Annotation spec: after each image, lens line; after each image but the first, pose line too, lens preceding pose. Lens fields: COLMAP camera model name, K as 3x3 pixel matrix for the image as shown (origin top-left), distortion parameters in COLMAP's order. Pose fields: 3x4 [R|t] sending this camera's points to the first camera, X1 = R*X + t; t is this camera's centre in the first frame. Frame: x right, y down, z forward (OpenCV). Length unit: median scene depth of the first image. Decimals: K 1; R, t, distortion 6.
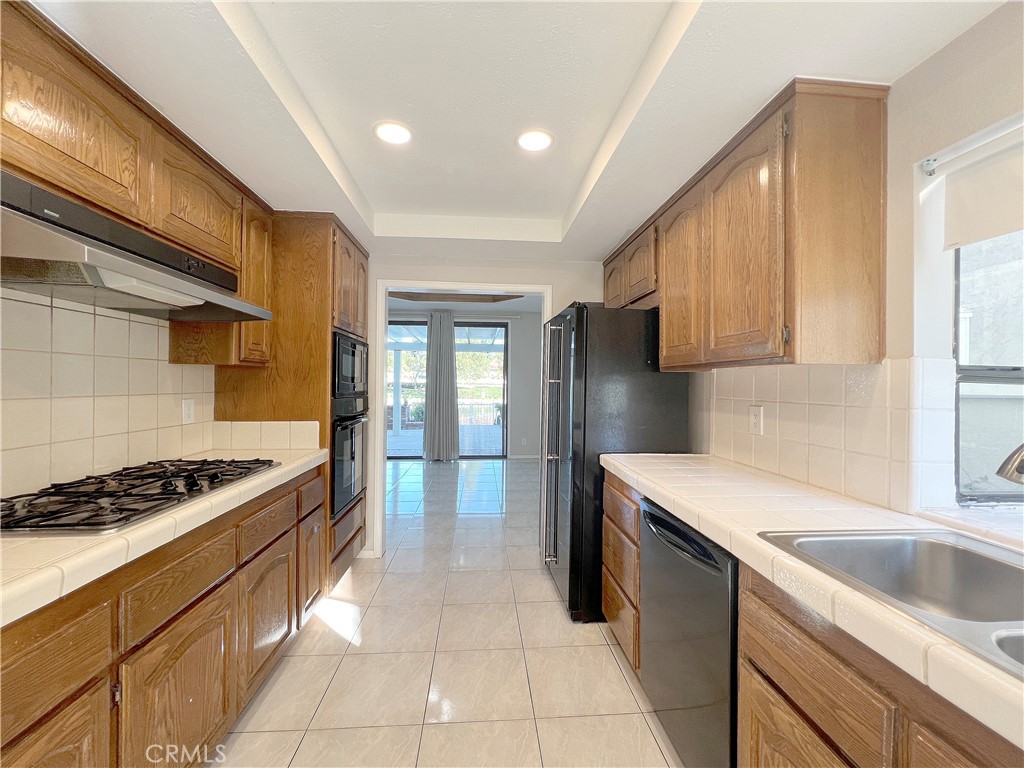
lens RADIAL K [[412.9, 0, 512.0], [0, 412.9, 384.0], [0, 0, 1]] dist [0.002092, 0.000063]
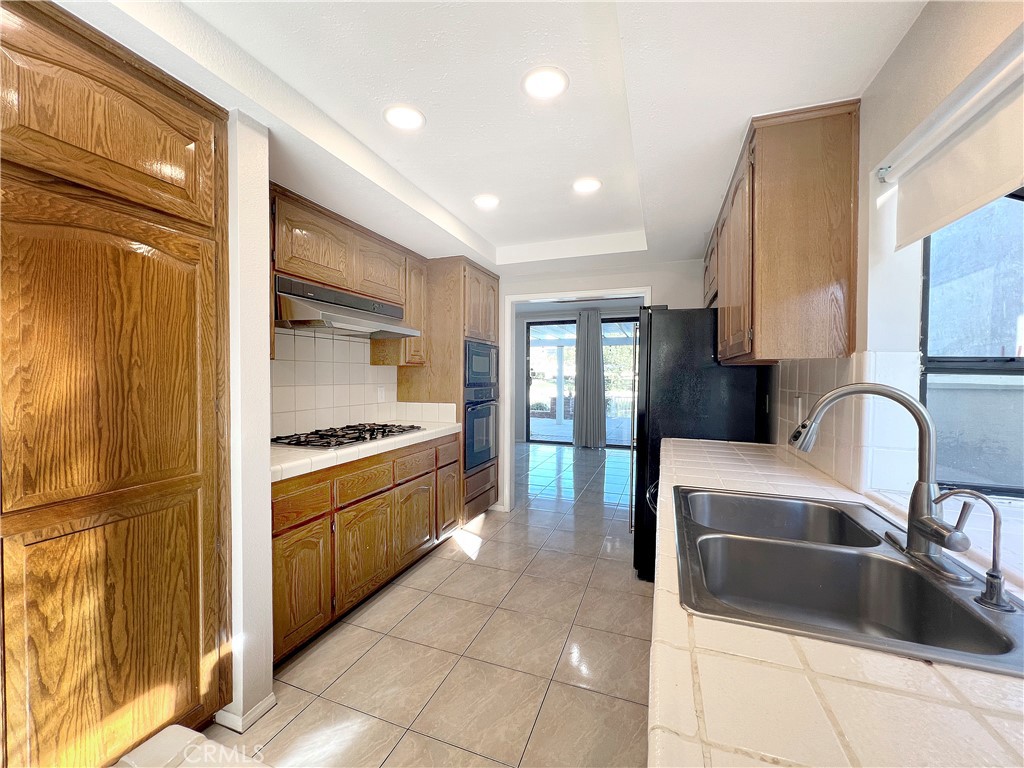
lens RADIAL K [[412.9, 0, 512.0], [0, 412.9, 384.0], [0, 0, 1]] dist [0.002092, 0.000063]
pose [[0.907664, 0.002562, -0.419691, 0.357915], [0.004541, 0.999863, 0.015925, 0.000668], [0.419674, -0.016360, 0.907527, -0.243696]]
